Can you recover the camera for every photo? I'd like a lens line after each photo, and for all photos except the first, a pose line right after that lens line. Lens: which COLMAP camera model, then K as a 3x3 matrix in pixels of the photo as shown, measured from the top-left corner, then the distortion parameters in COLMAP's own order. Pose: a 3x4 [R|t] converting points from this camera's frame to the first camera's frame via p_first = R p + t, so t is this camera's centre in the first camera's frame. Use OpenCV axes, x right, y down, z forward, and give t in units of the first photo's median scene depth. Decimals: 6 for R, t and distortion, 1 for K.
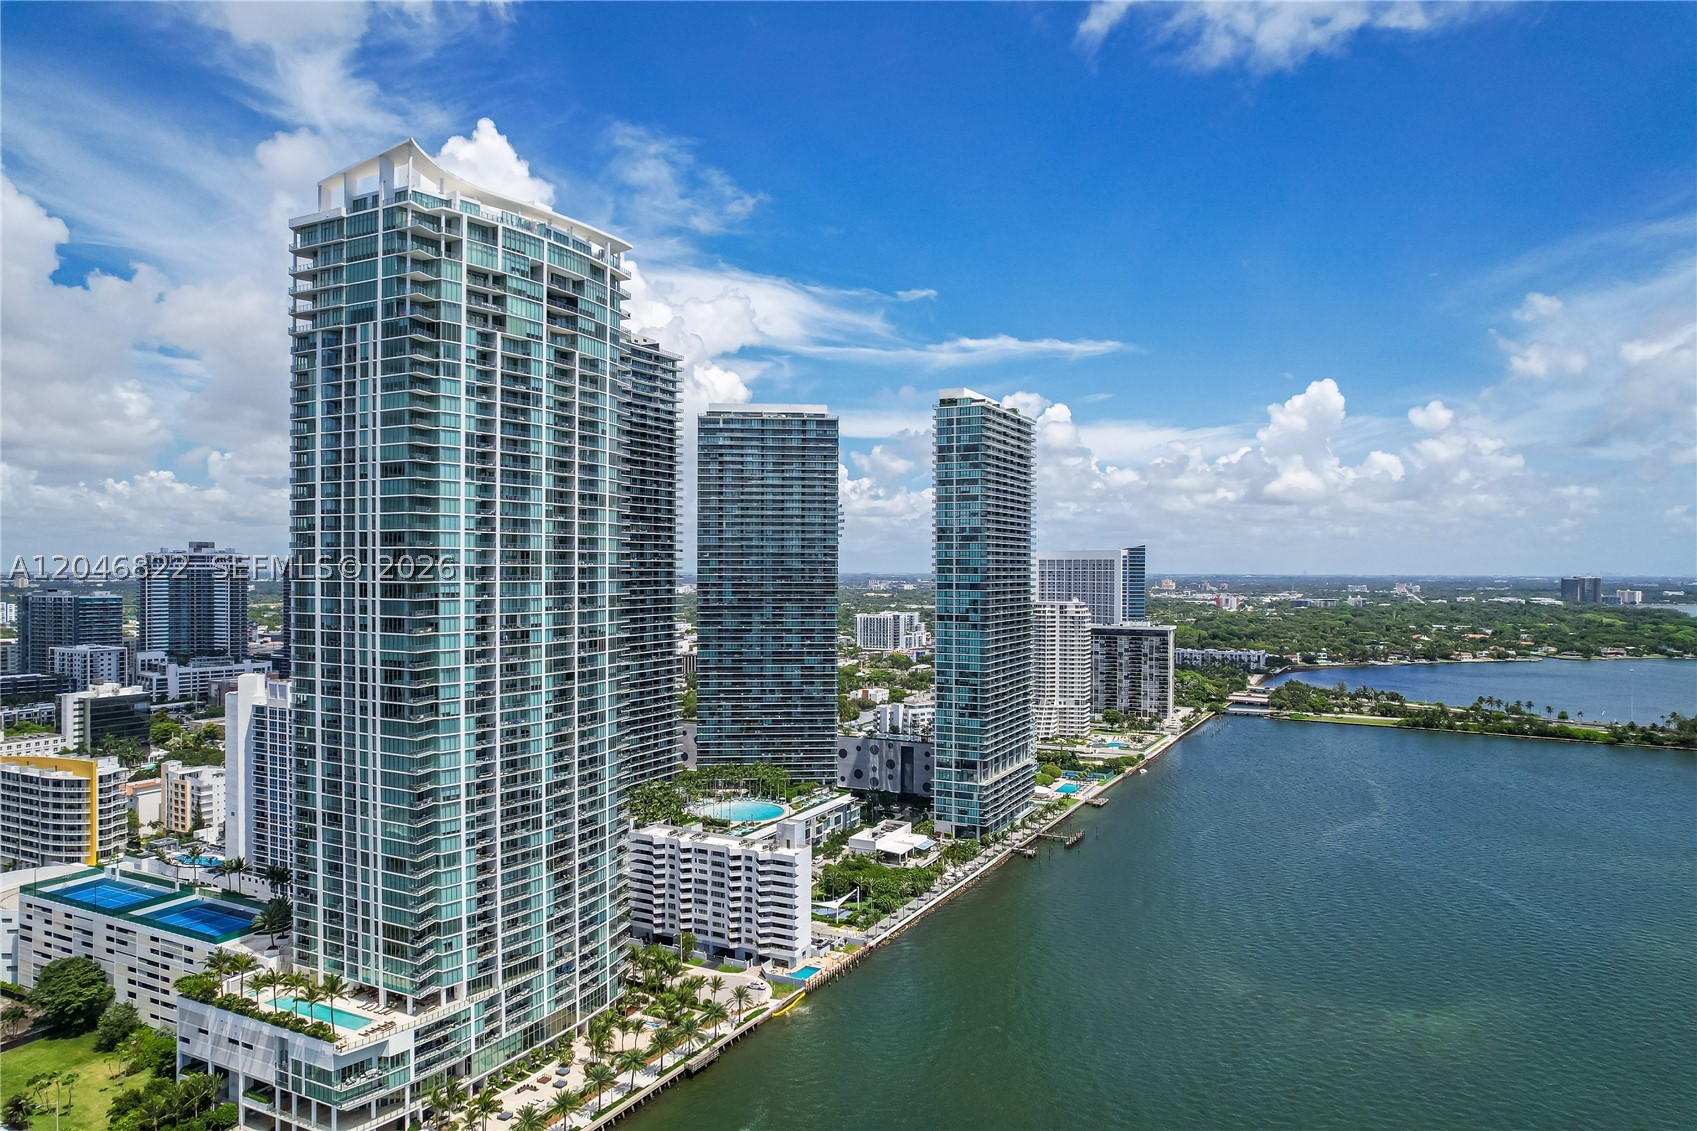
lens RADIAL K [[1088.2, 0, 850.3], [0, 1088.2, 569.1], [0, 0, 1]] dist [-0.039814, 0.029509]
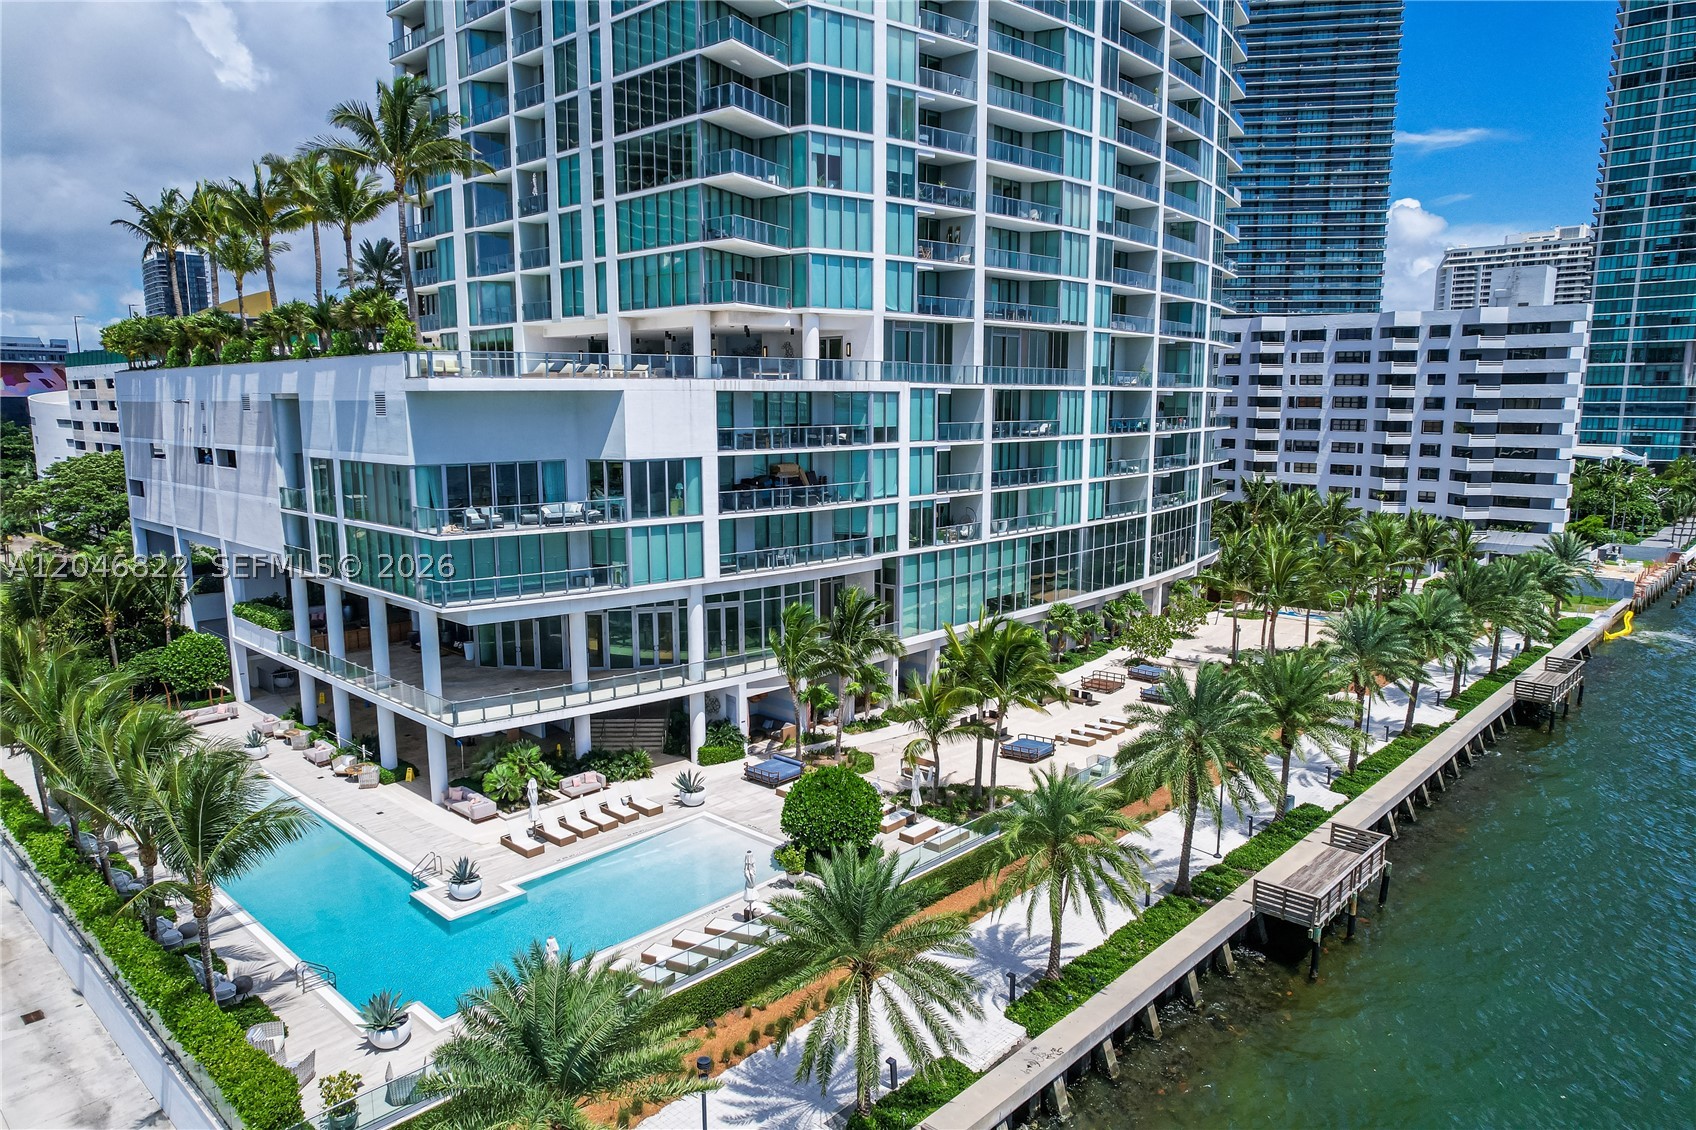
lens RADIAL K [[1087.6, 0, 847.9], [0, 1087.6, 564.8], [0, 0, 1]] dist [-0.039814, 0.029509]
pose [[0.962803, 0.041288, -0.267030, -0.263773], [0.000865, 0.987780, 0.155850, 0.376609], [0.270202, -0.150284, 0.951003, 0.656289]]
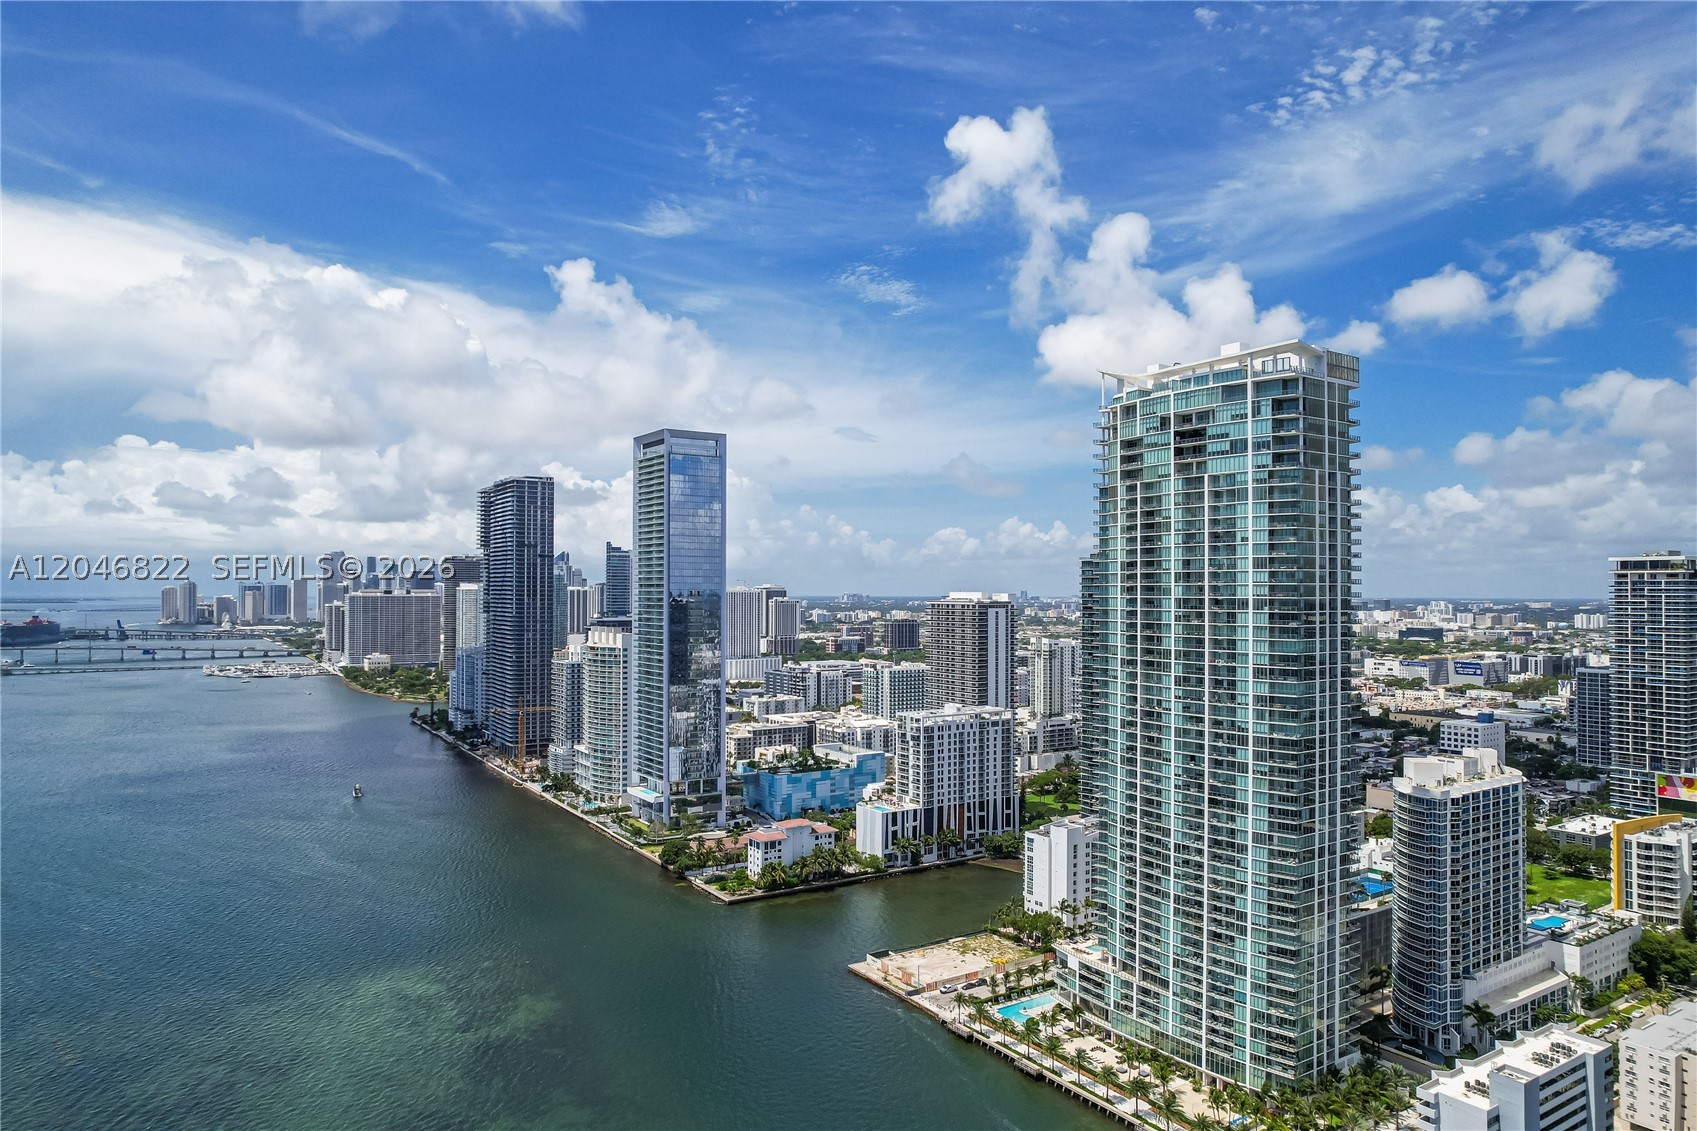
lens RADIAL K [[1088.2, 0, 846.8], [0, 1088.2, 573.3], [0, 0, 1]] dist [-0.039814, 0.029509]
pose [[-0.491202, -0.017559, -0.870869, 0.965454], [-0.004008, 0.999832, -0.017899, -0.079300], [0.871037, -0.005301, -0.491190, 1.292202]]
